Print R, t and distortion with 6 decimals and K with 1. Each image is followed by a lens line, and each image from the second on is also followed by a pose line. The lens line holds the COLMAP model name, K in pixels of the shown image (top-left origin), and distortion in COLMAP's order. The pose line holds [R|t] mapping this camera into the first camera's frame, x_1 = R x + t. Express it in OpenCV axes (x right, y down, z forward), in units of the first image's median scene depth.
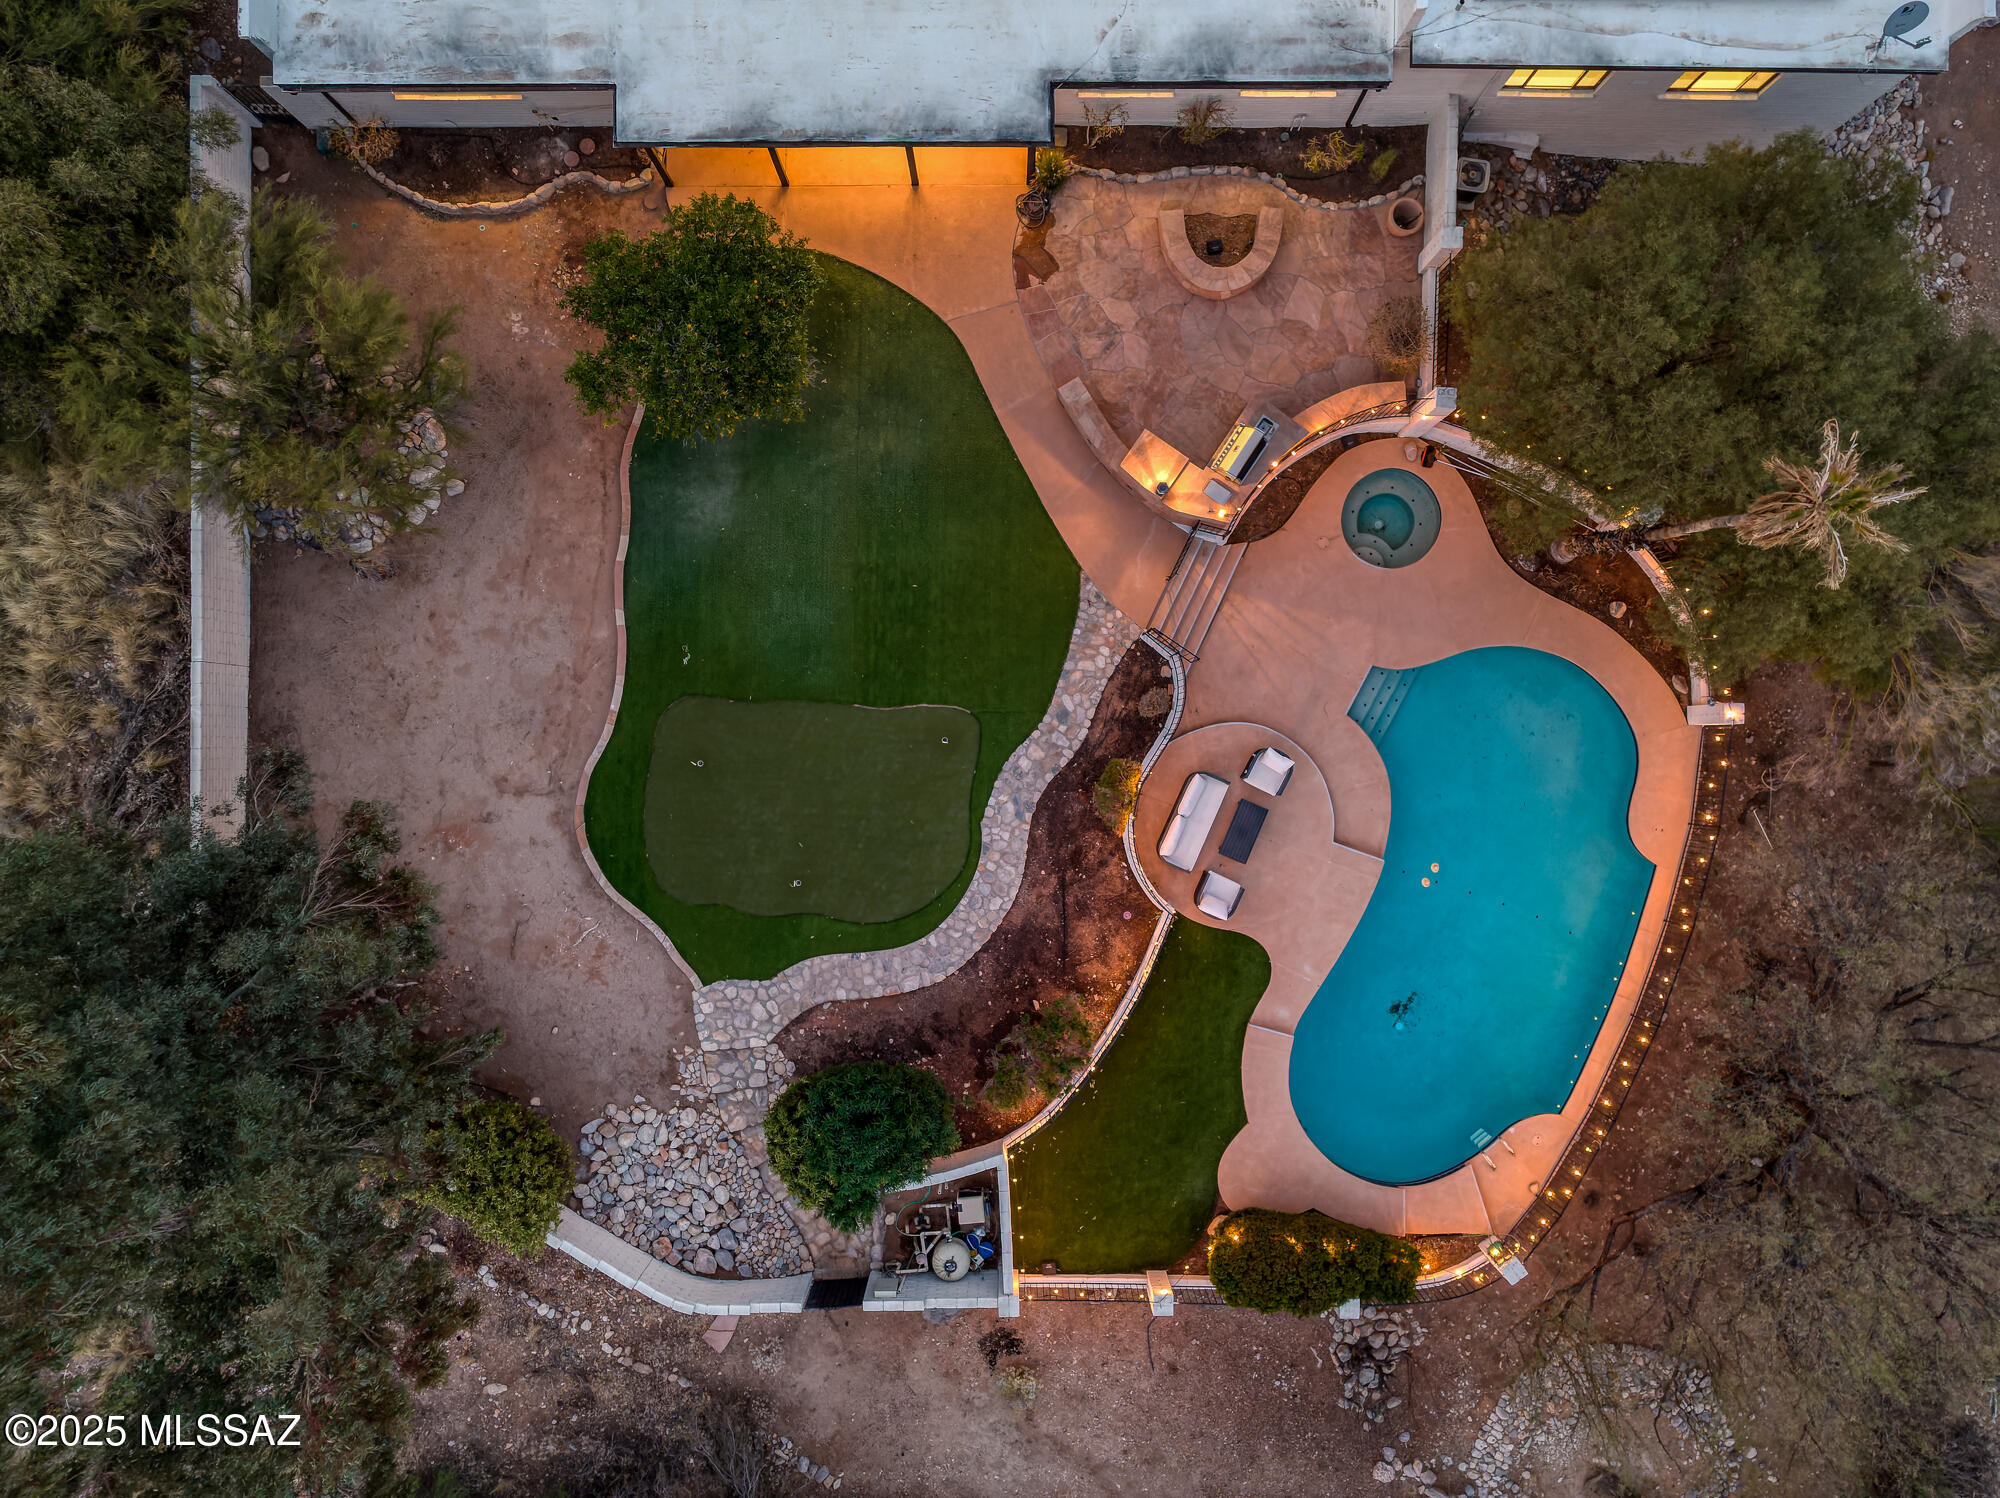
lens RADIAL K [[1360.5, 0, 1000.0], [0, 1360.5, 749.0], [0, 0, 1]] dist [0.000306, 0.001730]
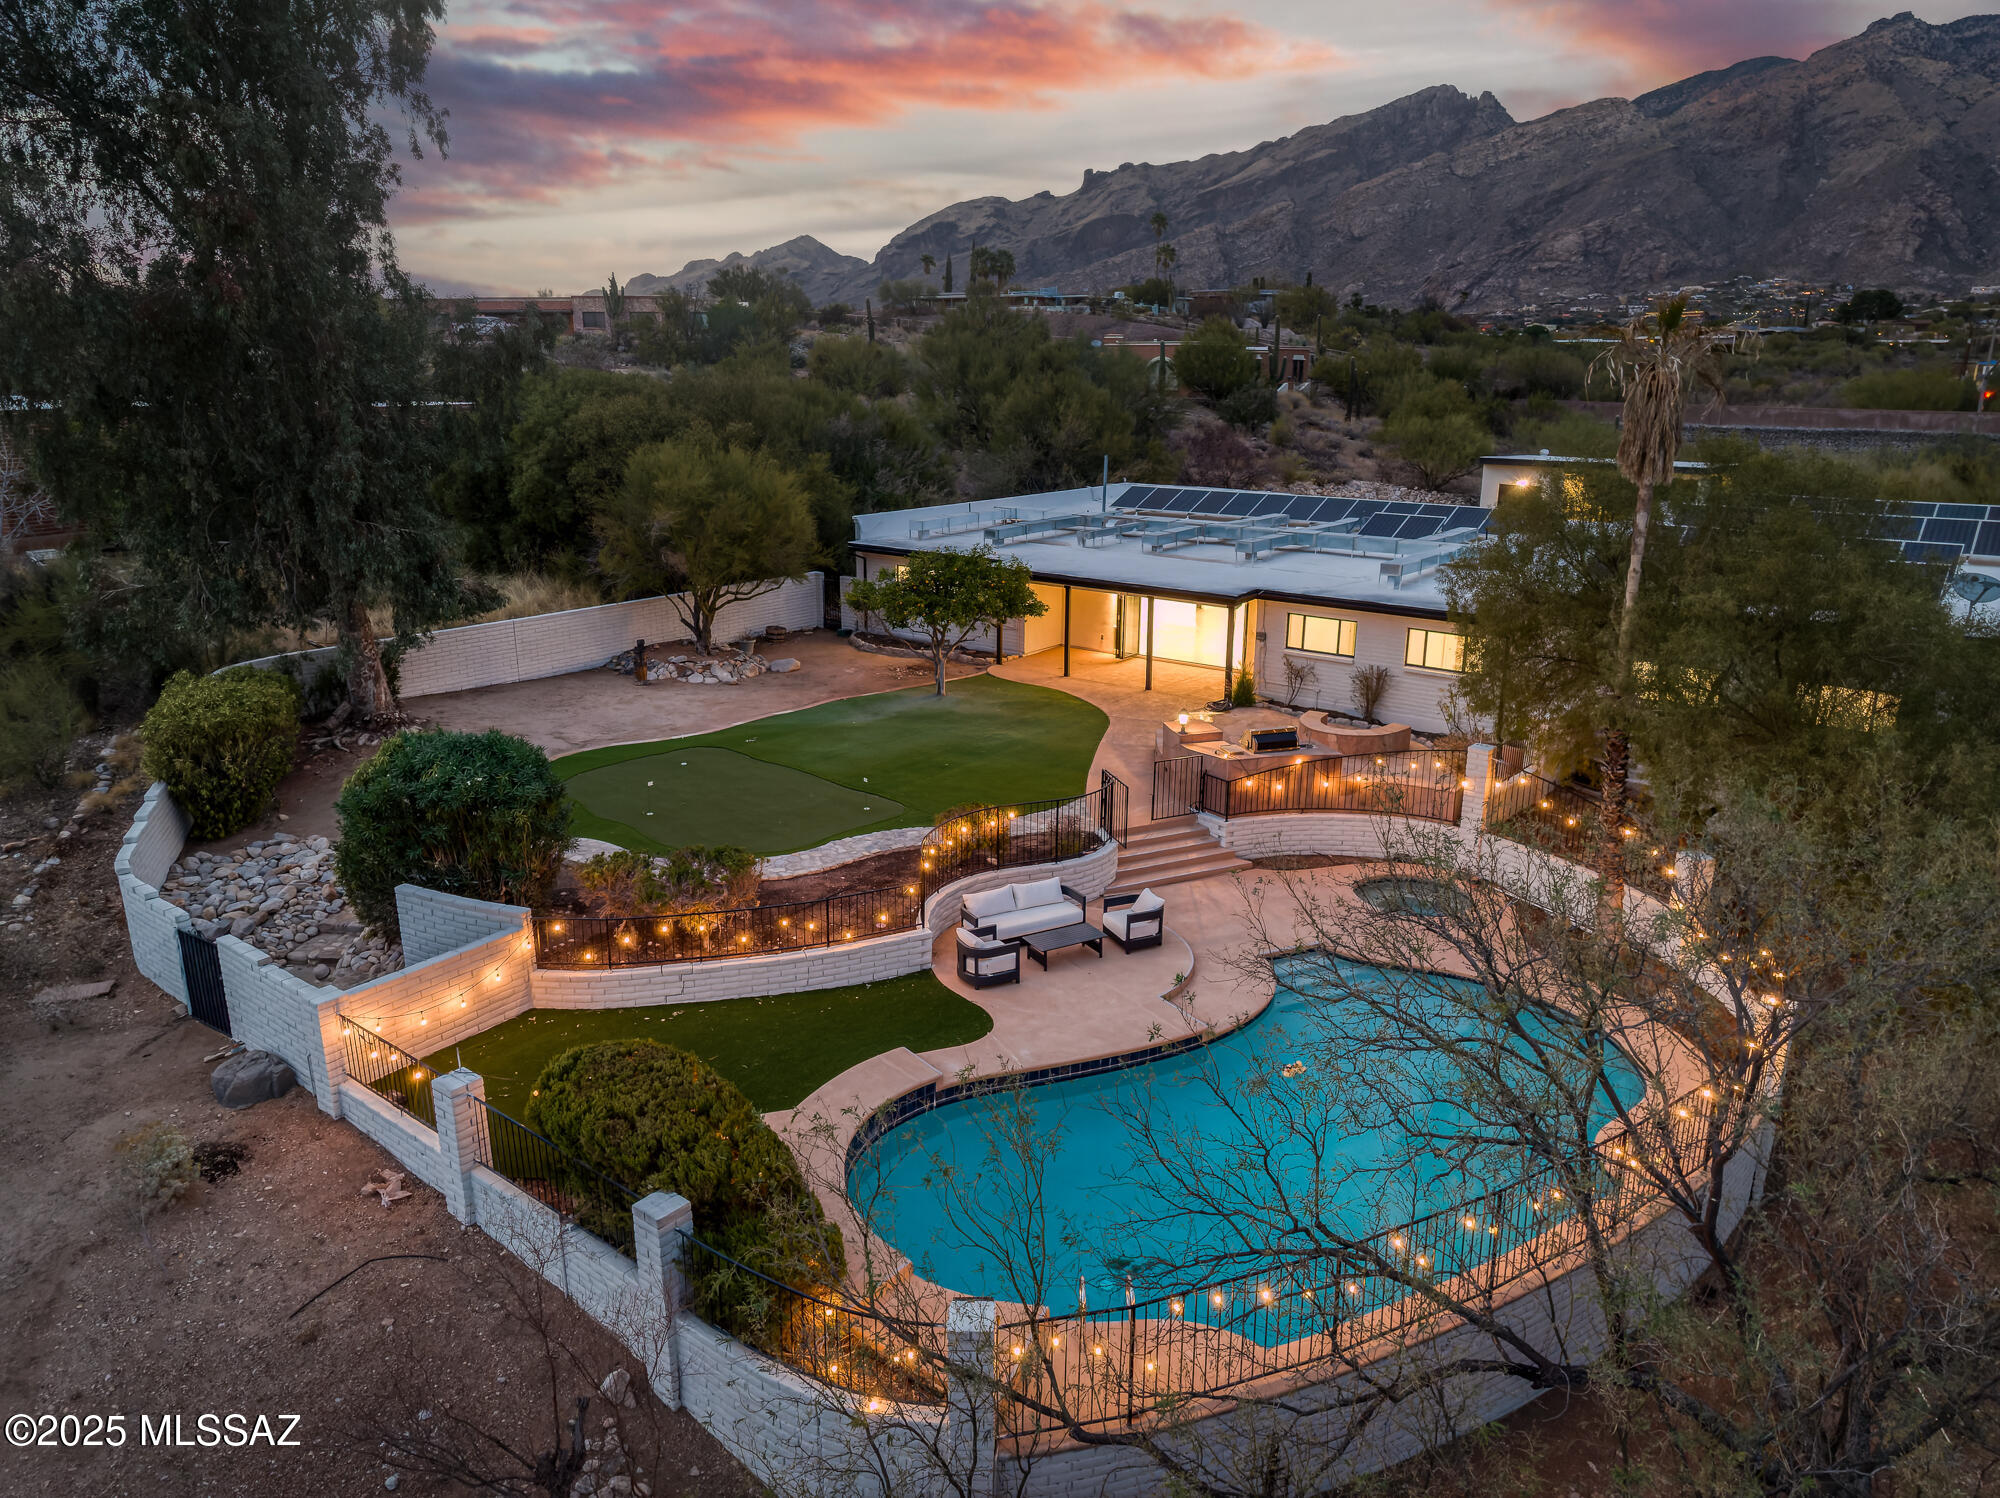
lens RADIAL K [[1360.5, 0, 1000.0], [0, 1360.5, 749.0], [0, 0, 1]] dist [0.000306, 0.001730]
pose [[0.786170, 0.179696, -0.591309, 0.598134], [-0.617843, 0.206225, -0.758776, 0.660999], [-0.014406, 0.961863, 0.273151, 0.695763]]
